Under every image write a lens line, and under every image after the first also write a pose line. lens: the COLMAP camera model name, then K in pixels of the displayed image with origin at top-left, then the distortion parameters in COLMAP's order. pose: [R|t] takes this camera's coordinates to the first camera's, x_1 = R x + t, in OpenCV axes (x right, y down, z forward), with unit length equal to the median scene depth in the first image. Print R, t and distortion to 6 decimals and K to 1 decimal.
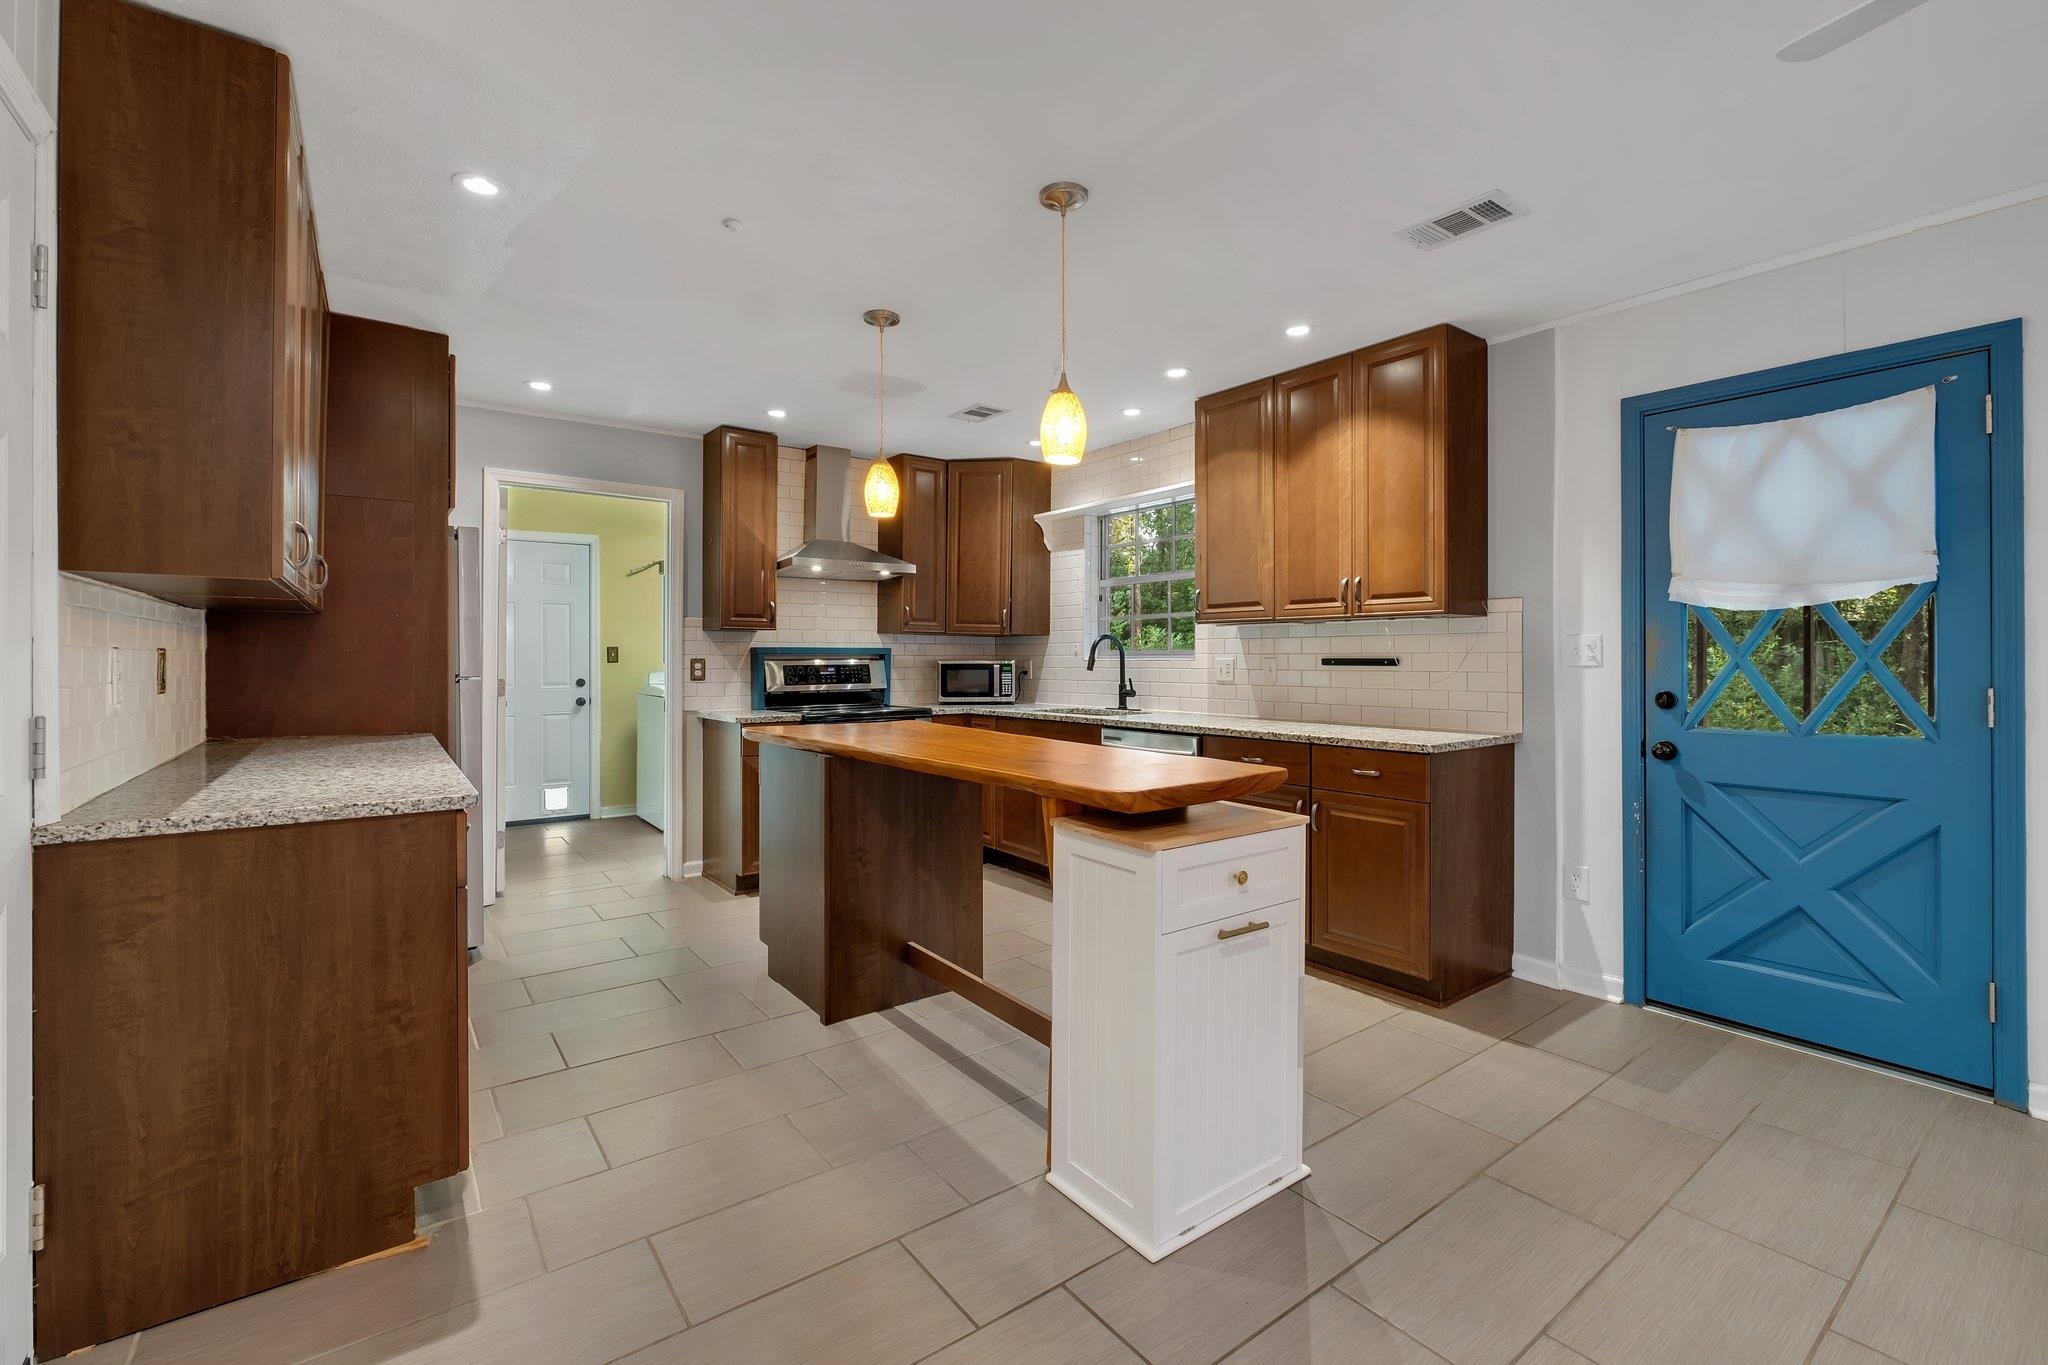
lens RADIAL K [[891.4, 0, 1022.1], [0, 891.4, 671.2], [0, 0, 1]] dist [-0.005233, -0.000330]
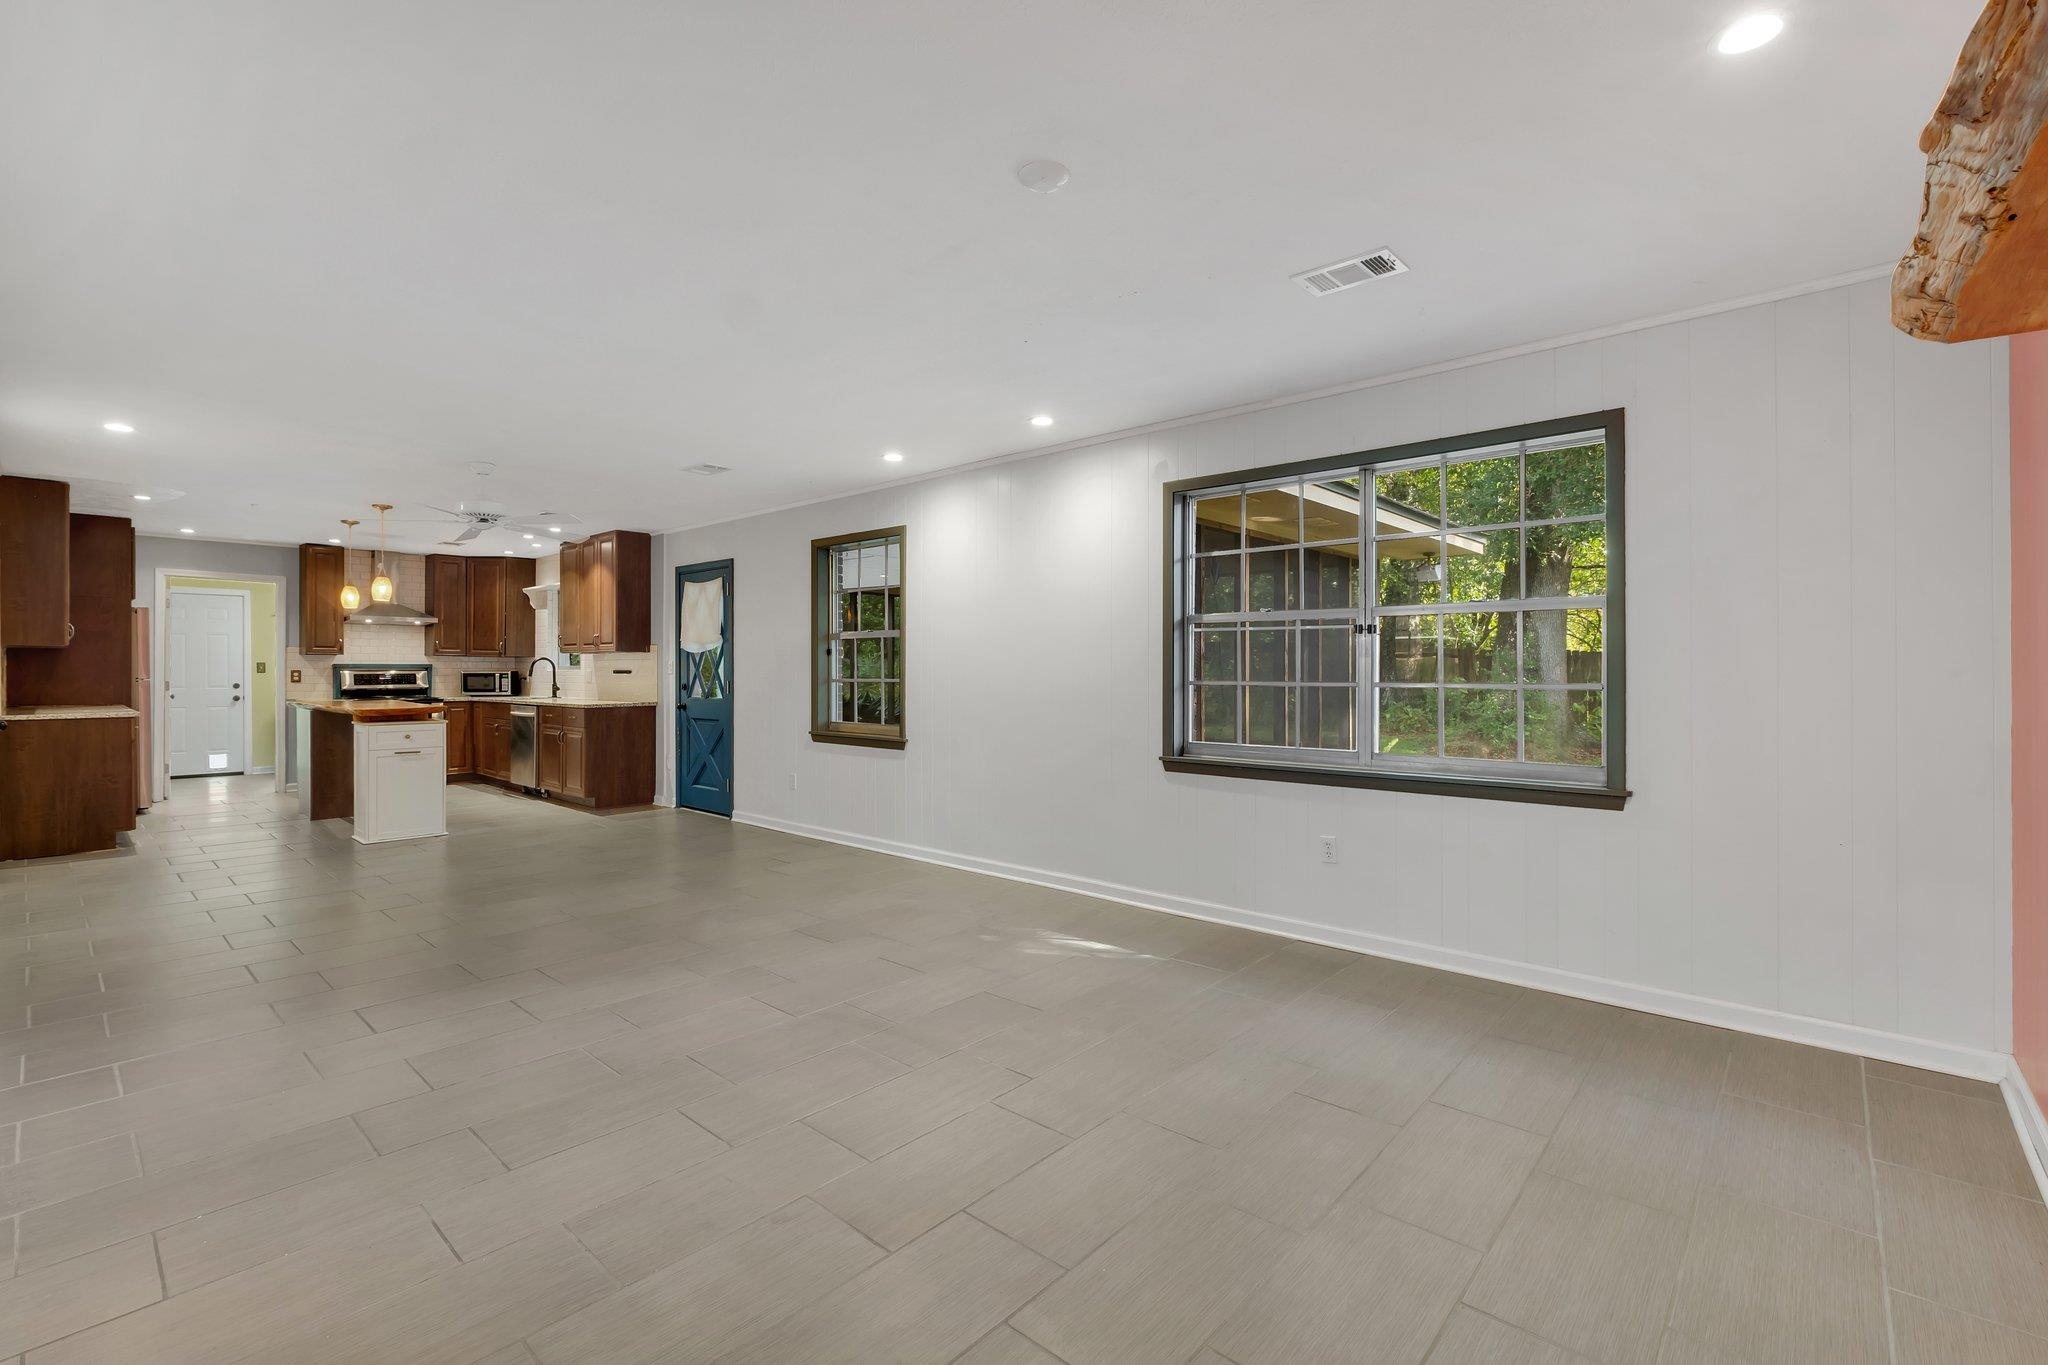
lens RADIAL K [[891.4, 0, 1009.0], [0, 891.4, 681.3], [0, 0, 1]] dist [-0.005233, -0.000330]
pose [[0.980459, -0.002229, 0.196711, 0.971424], [0.002443, 0.999997, -0.000841, 0.018741], [-0.196709, 0.001306, 0.980461, -1.456504]]
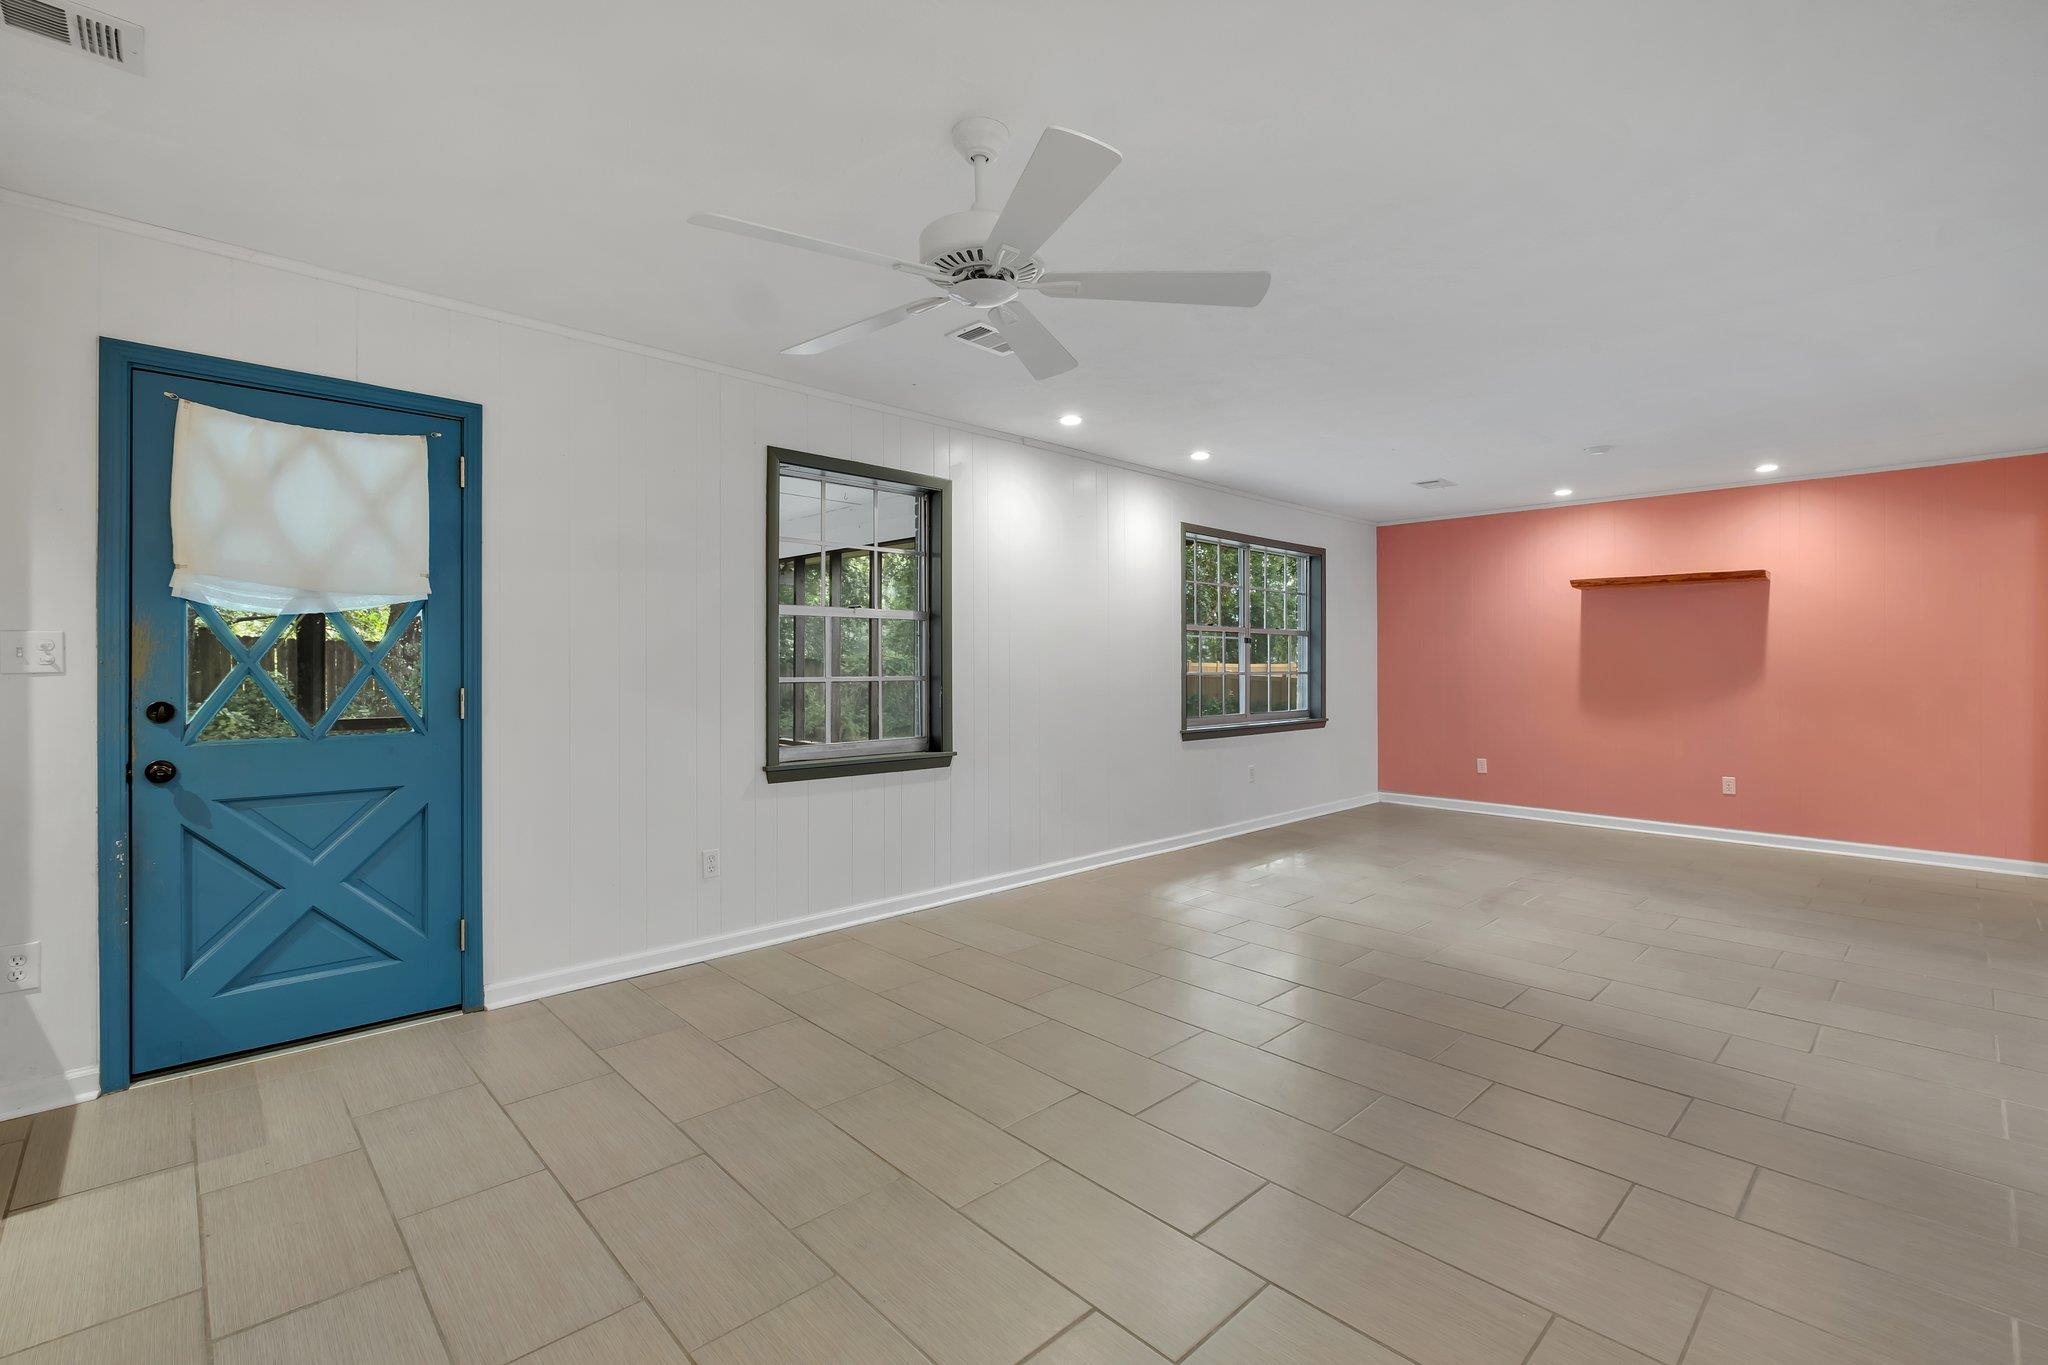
lens RADIAL K [[891.4, 0, 1035.9], [0, 891.4, 673.2], [0, 0, 1]] dist [-0.005233, -0.000330]
pose [[-0.118876, -0.008470, 0.992873, -0.186264], [0.012453, 0.999872, 0.010021, -0.002379], [-0.992831, 0.013556, -0.118755, 0.231440]]
